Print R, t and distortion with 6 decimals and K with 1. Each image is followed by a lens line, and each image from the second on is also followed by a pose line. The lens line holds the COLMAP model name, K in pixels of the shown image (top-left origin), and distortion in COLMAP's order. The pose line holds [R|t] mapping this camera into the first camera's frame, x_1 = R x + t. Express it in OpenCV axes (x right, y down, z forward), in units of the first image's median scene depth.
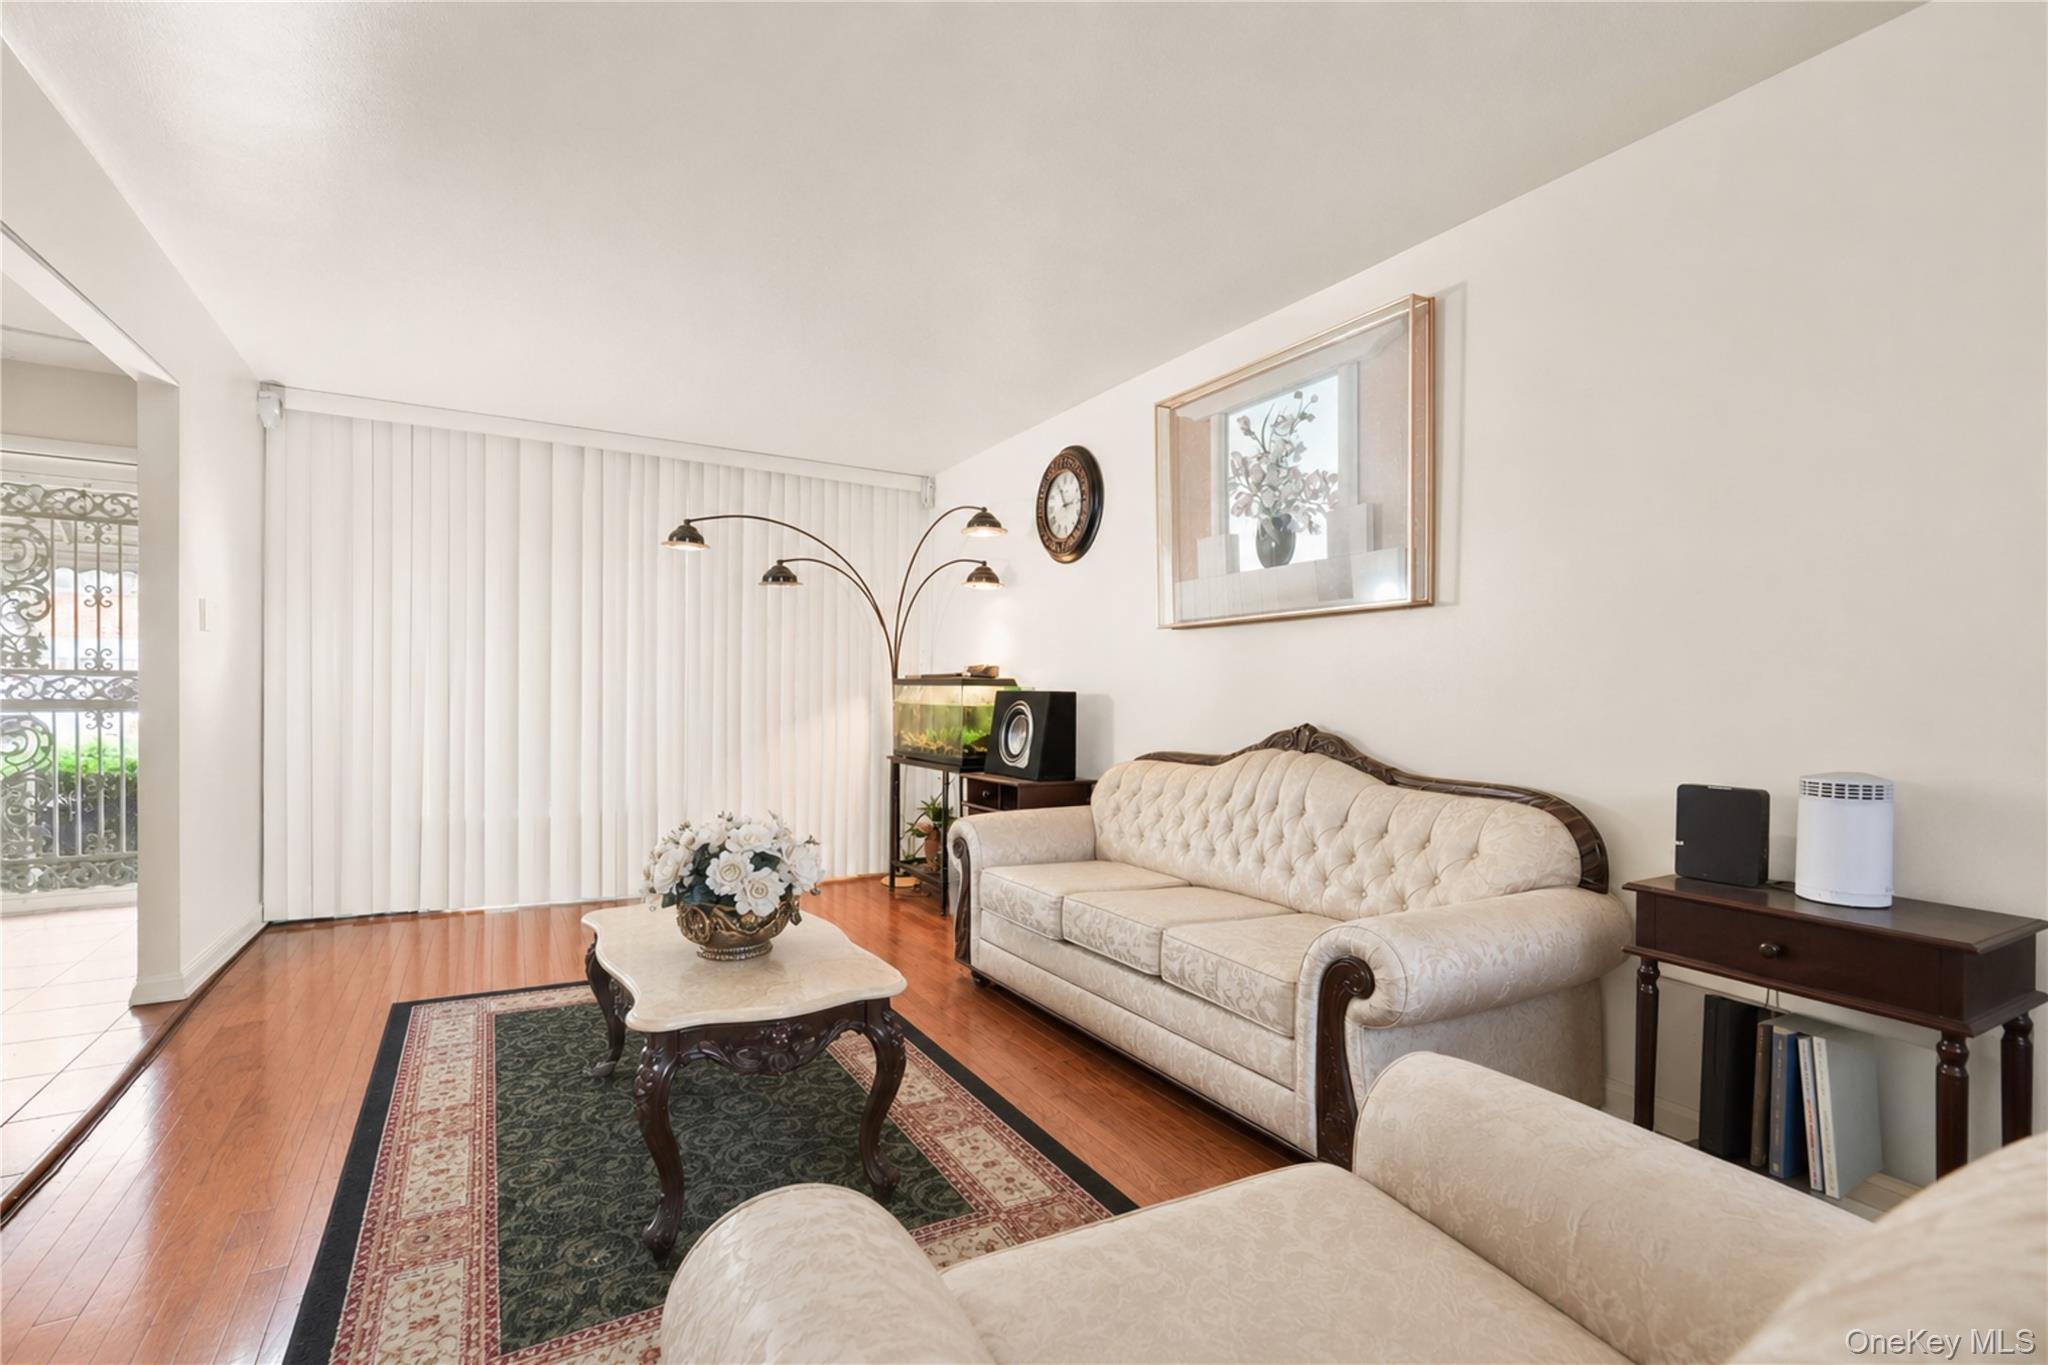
lens RADIAL K [[933.3, 0, 985.6], [0, 933.3, 688.4], [0, 0, 1]] dist [0.022843, 0.000025]
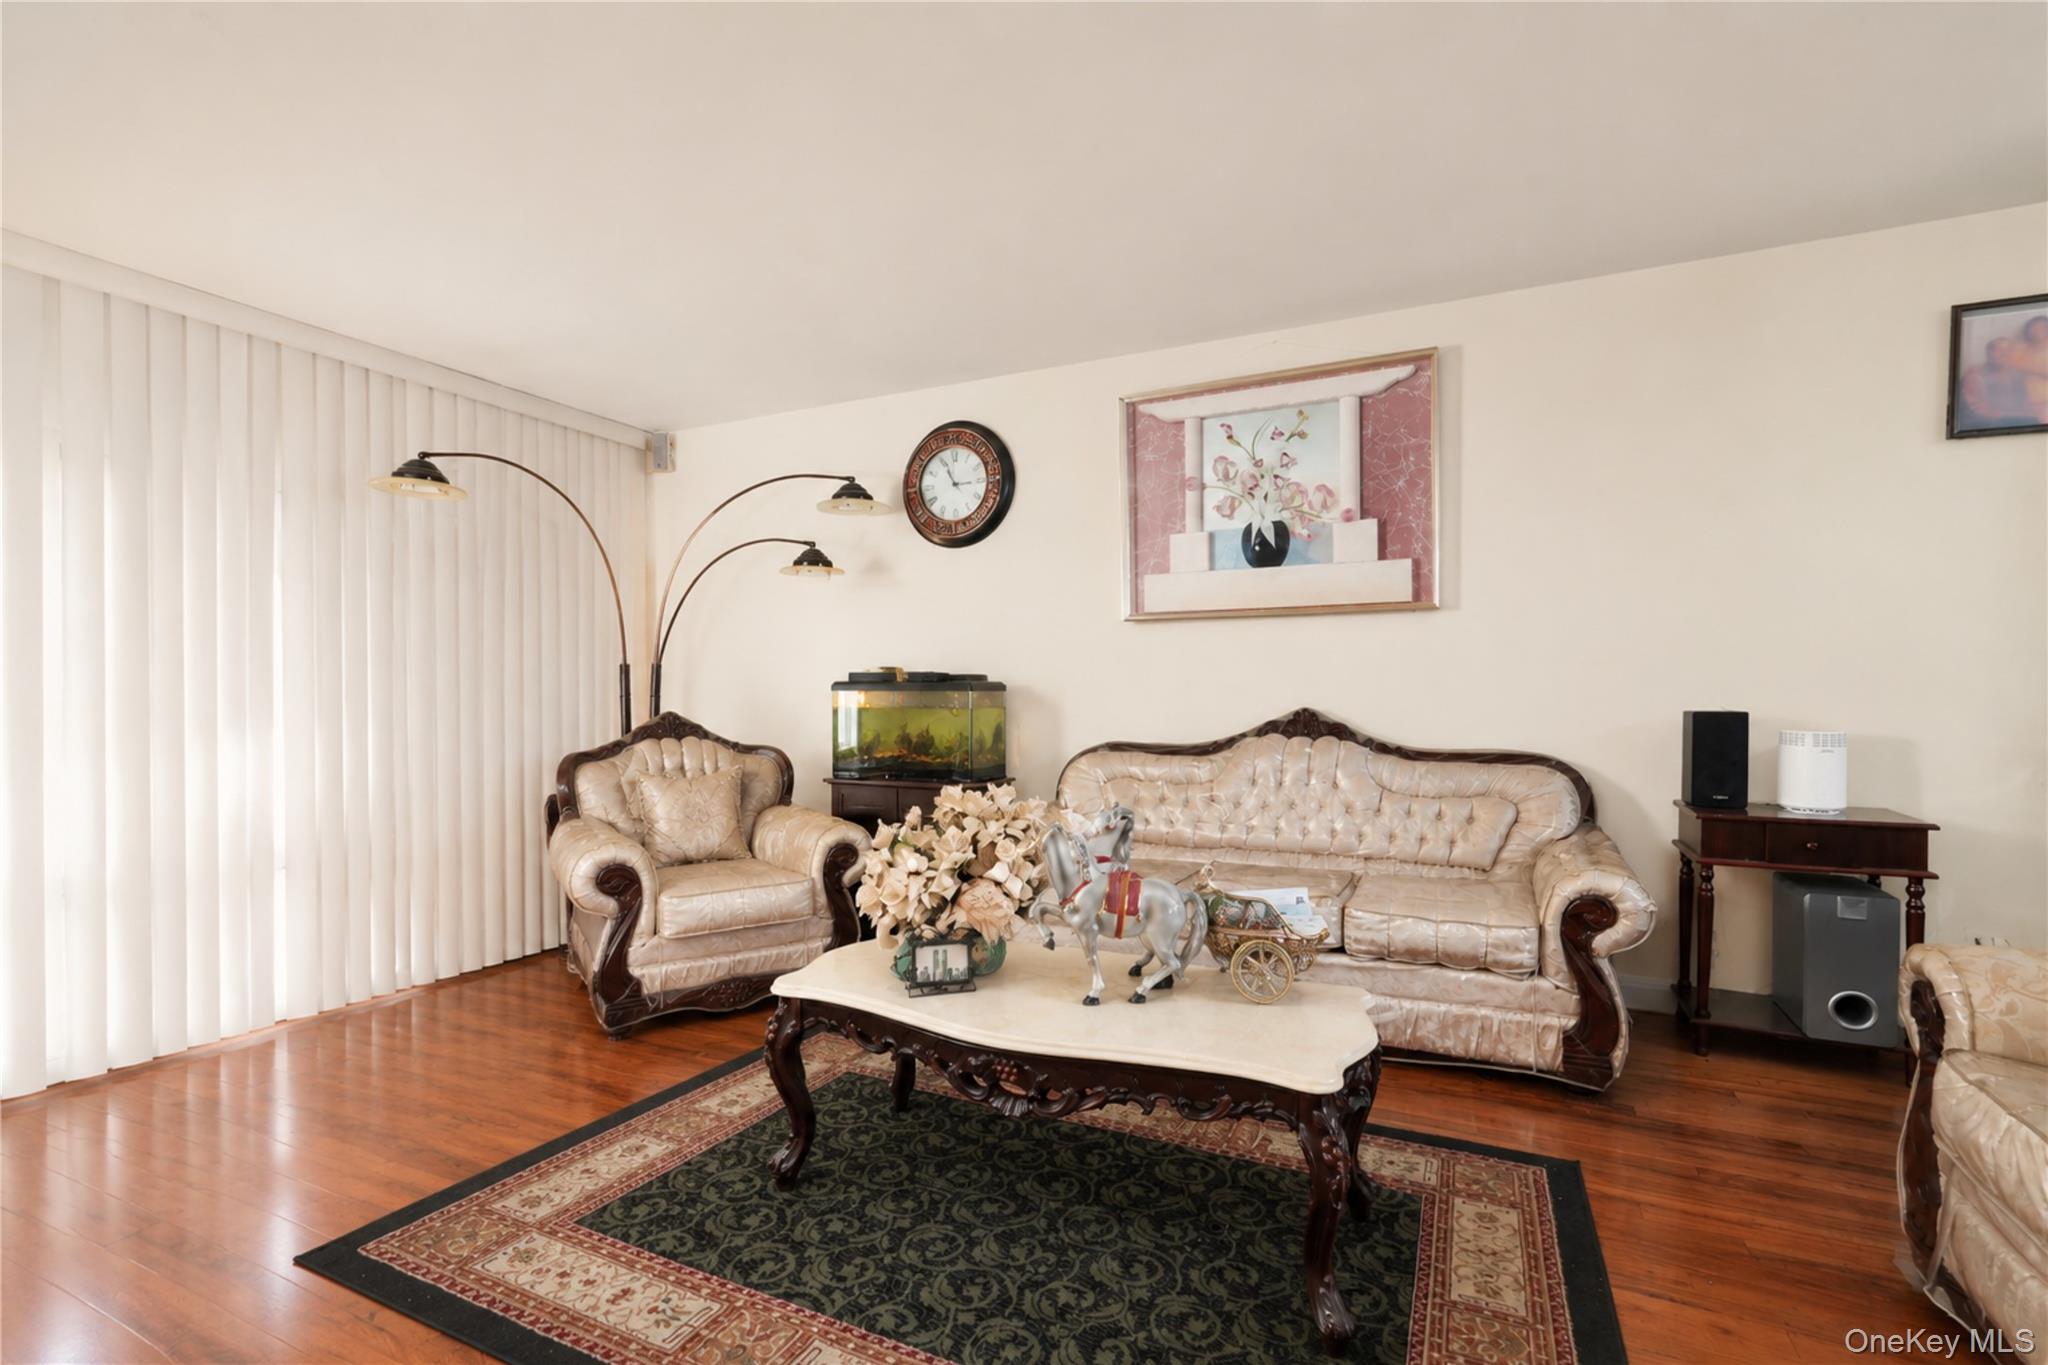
lens RADIAL K [[964.8, 0, 986.9], [0, 964.8, 692.4], [0, 0, 1]] dist [0.001093, 0.000942]
pose [[0.821833, -0.030267, 0.568924, -0.540957], [0.017754, 0.999463, 0.027525, -0.017333], [-0.569452, -0.012520, 0.821930, 0.226439]]
